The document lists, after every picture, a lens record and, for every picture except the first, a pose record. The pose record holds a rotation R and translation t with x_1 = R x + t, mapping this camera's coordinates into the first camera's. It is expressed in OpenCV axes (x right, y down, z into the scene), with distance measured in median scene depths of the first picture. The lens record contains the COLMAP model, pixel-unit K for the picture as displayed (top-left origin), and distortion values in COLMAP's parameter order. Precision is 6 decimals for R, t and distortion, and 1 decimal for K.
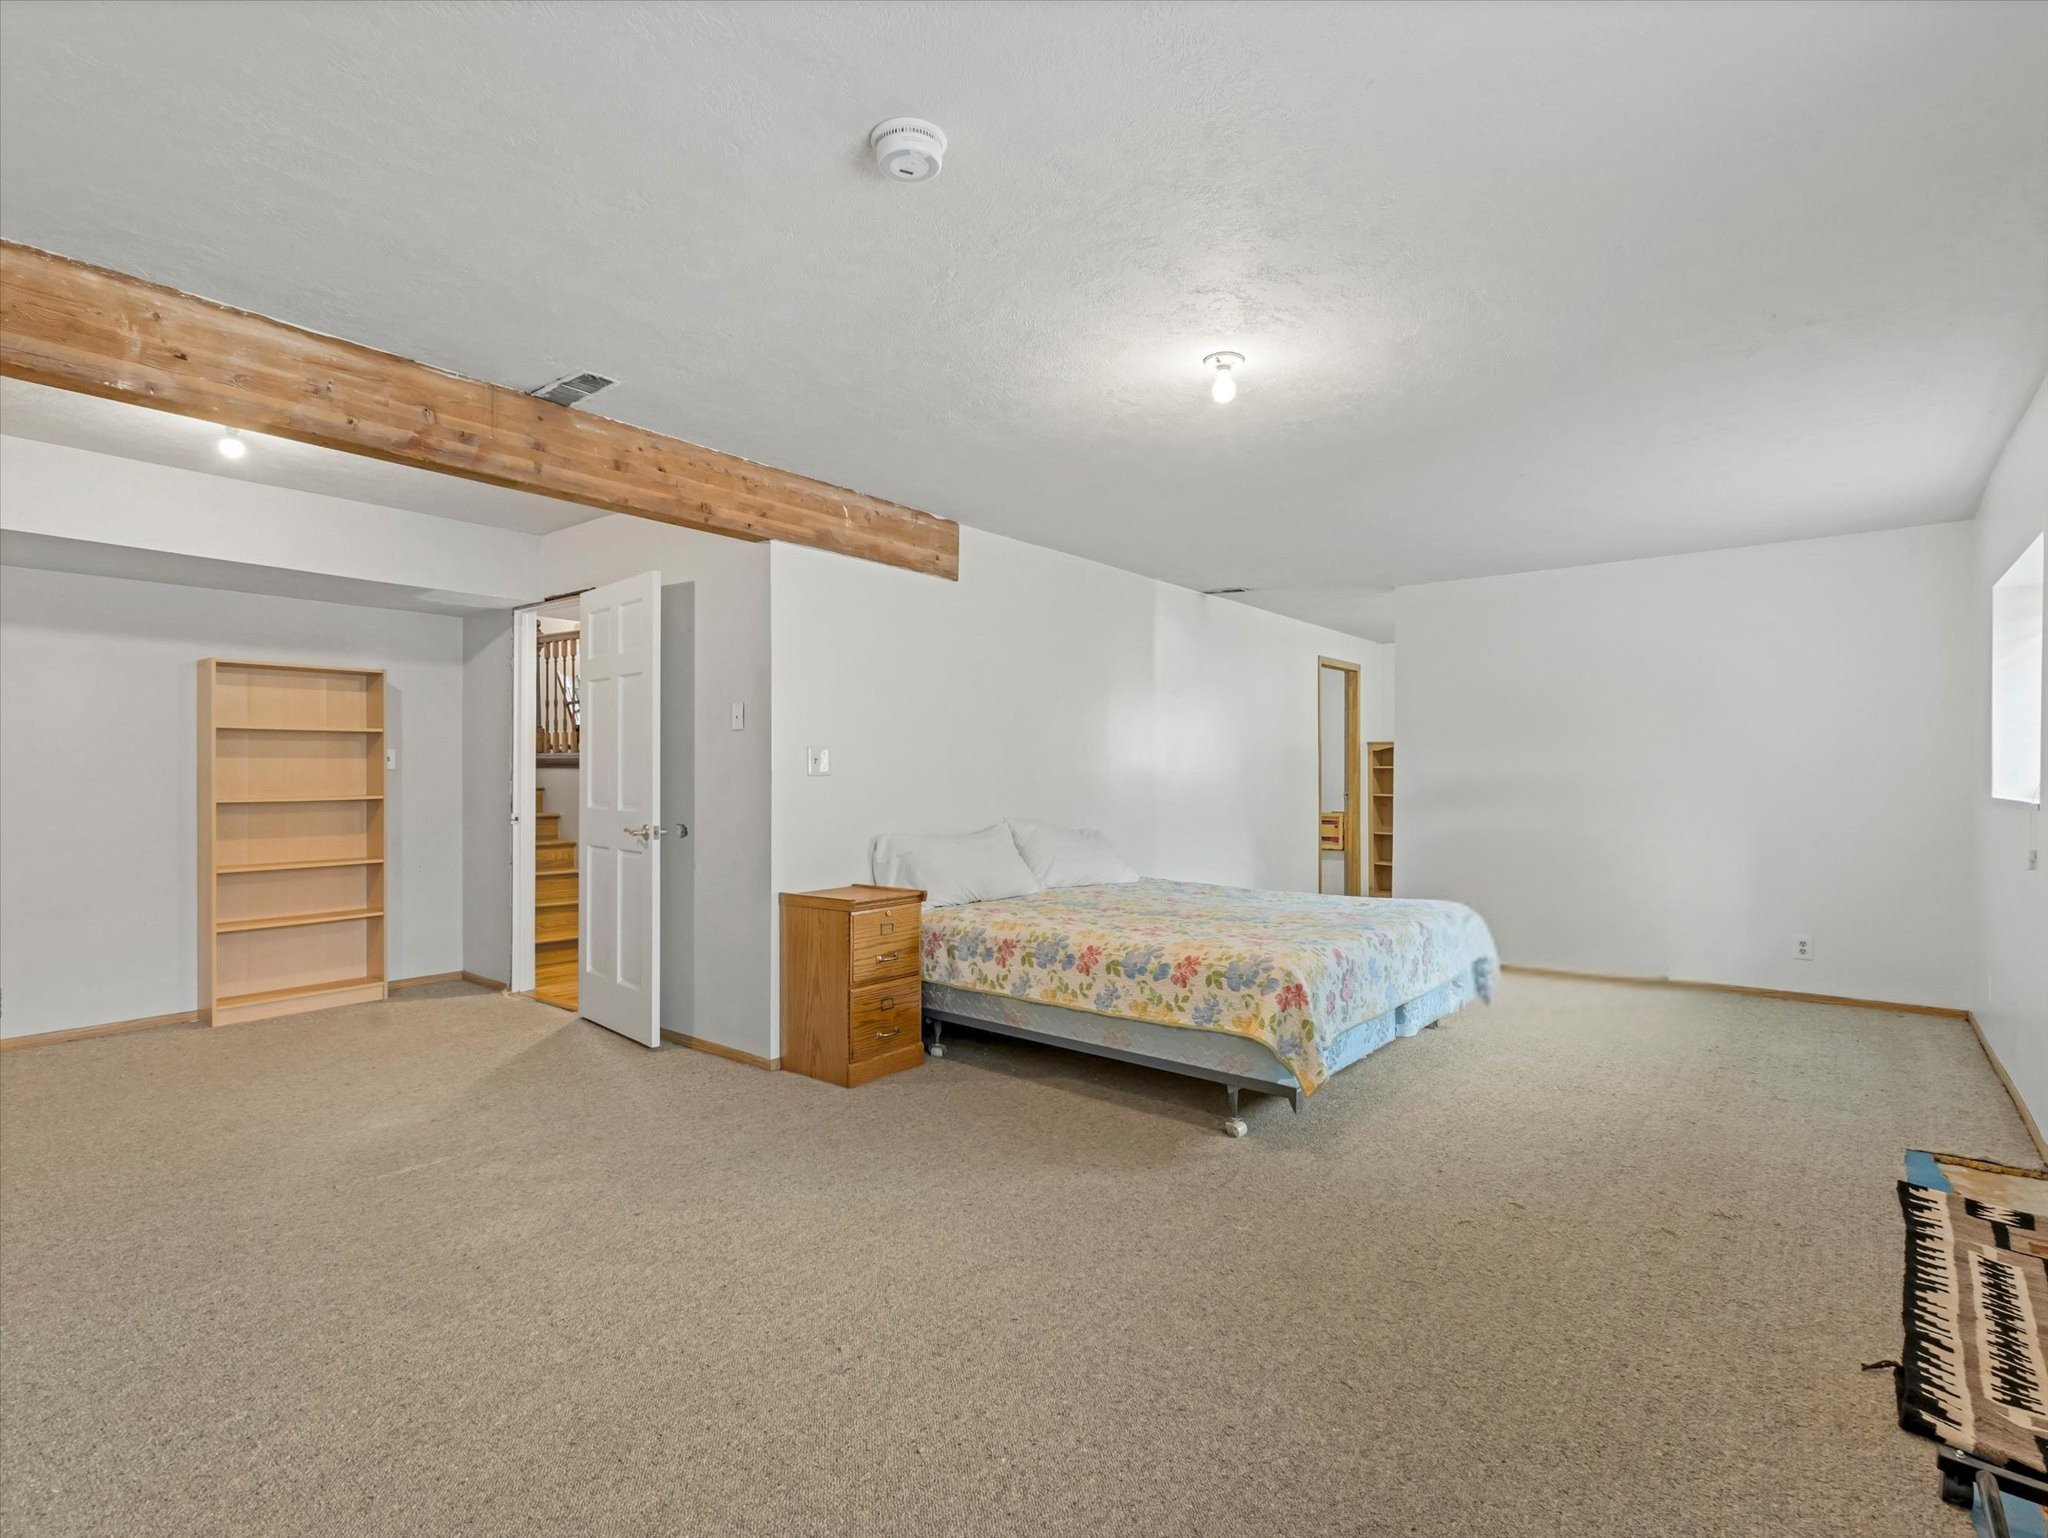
lens RADIAL K [[1016.1, 0, 1024.0], [0, 1016.1, 769.0], [0, 0, 1]] dist [0.002787, 0.001044]
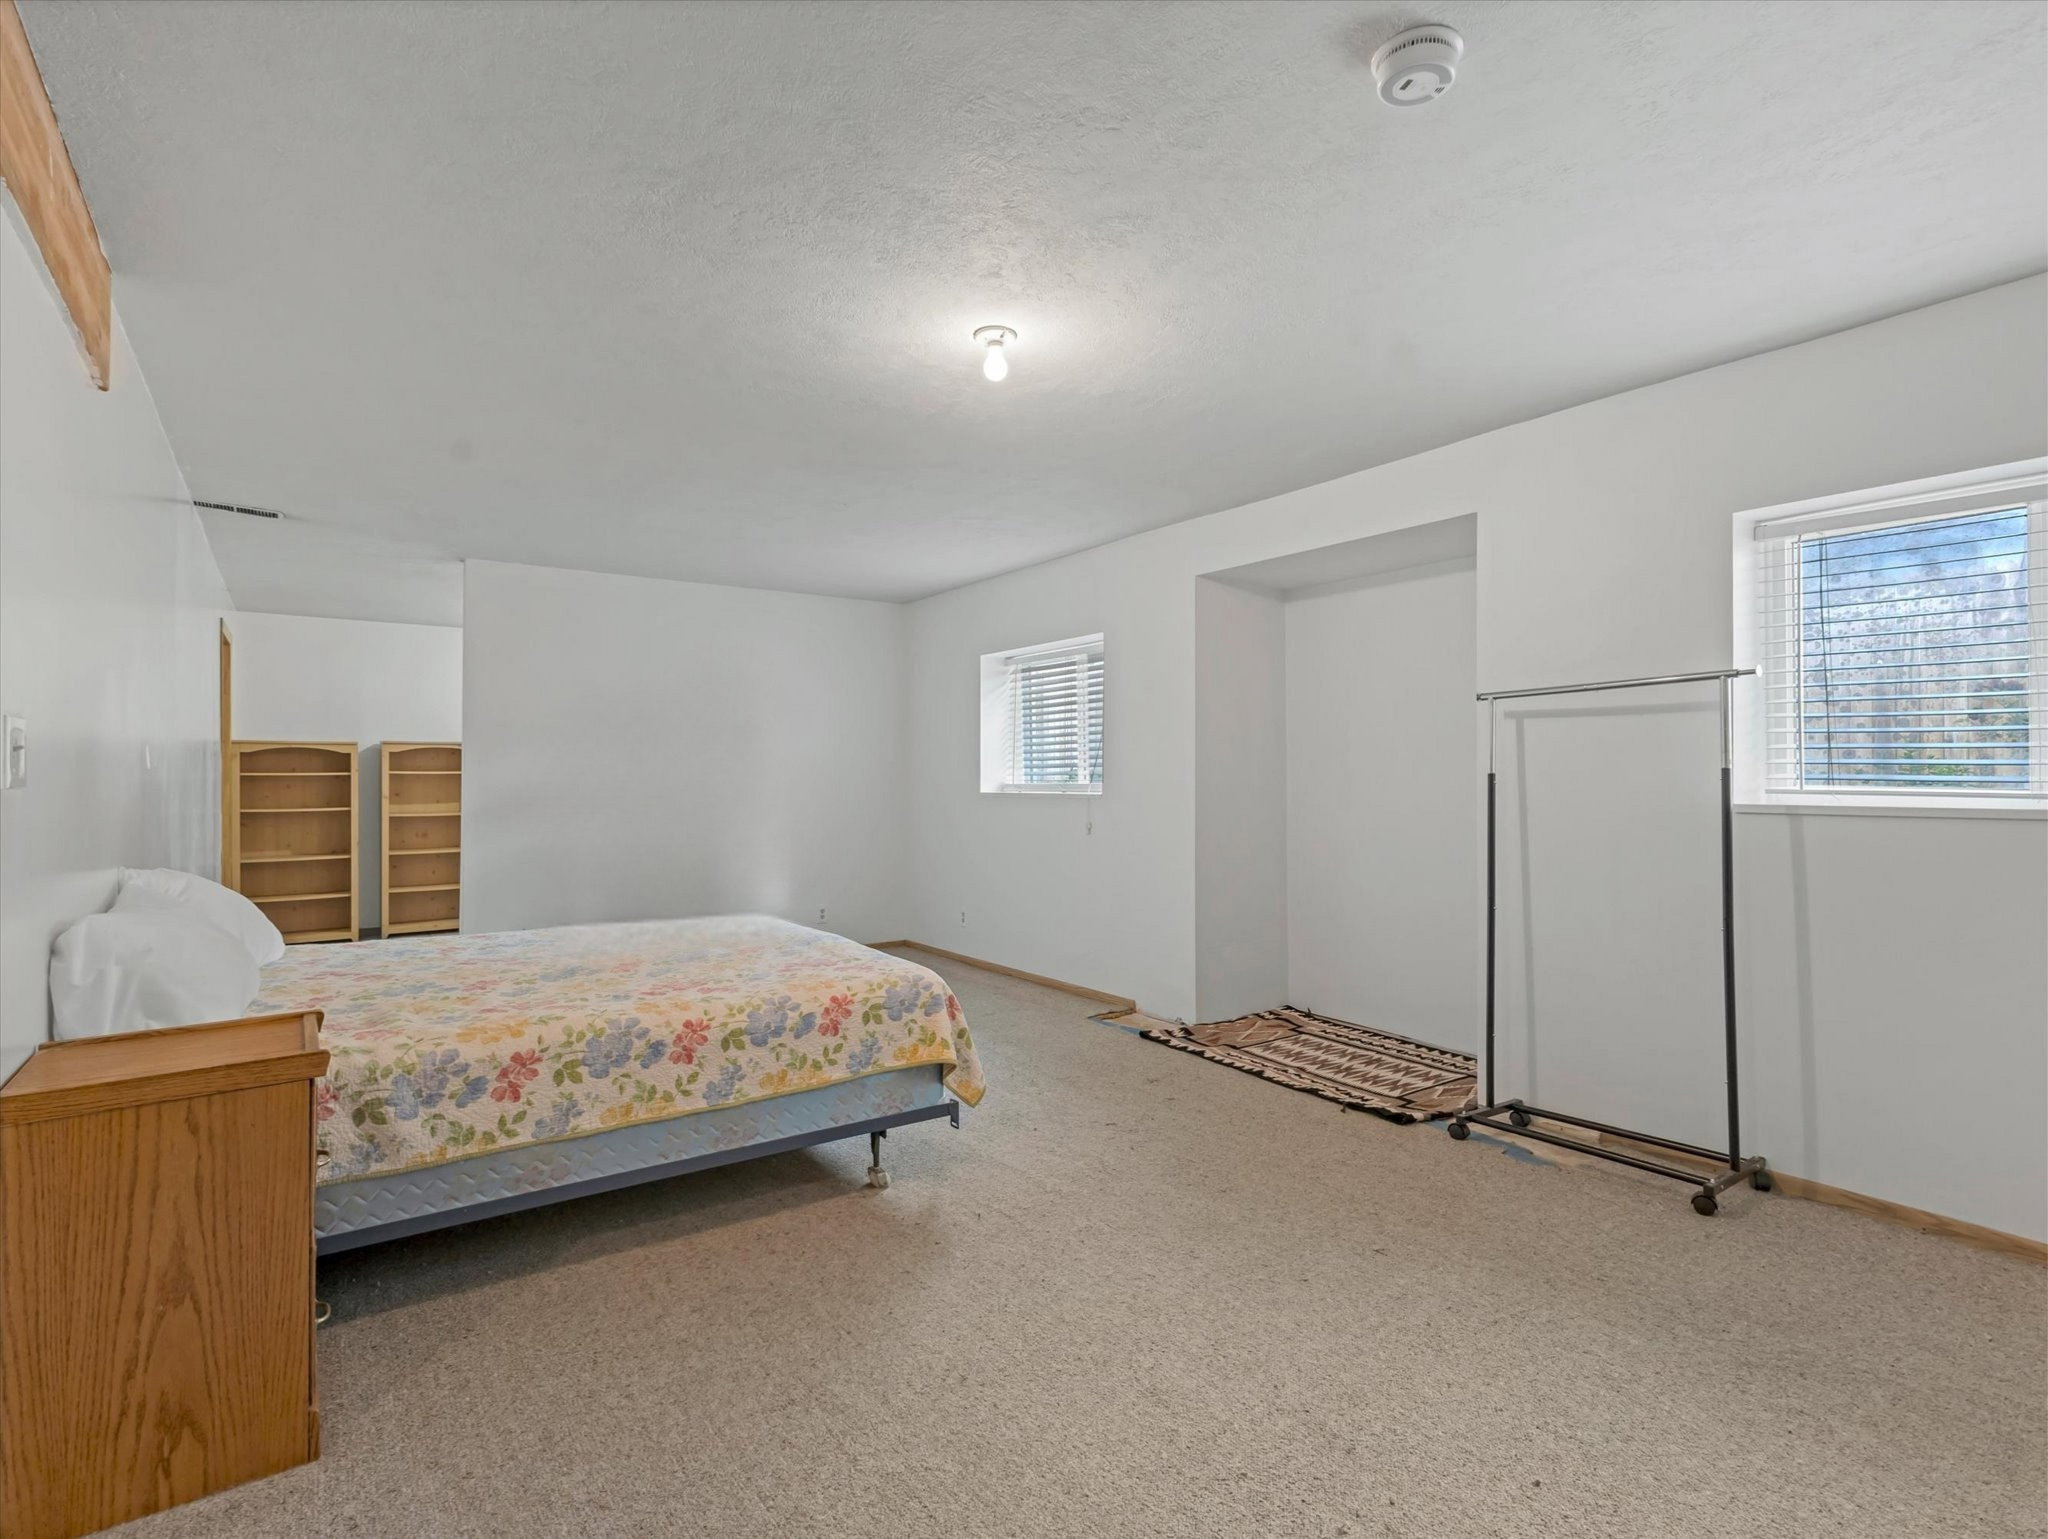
lens RADIAL K [[1016.1, 0, 1024.0], [0, 1016.1, 769.5], [0, 0, 1]] dist [0.002787, 0.001044]
pose [[0.266278, 0.004921, 0.963884, -0.569317], [0.003768, 0.999974, -0.006146, 0.003617], [-0.963889, 0.005269, 0.266252, 0.595728]]
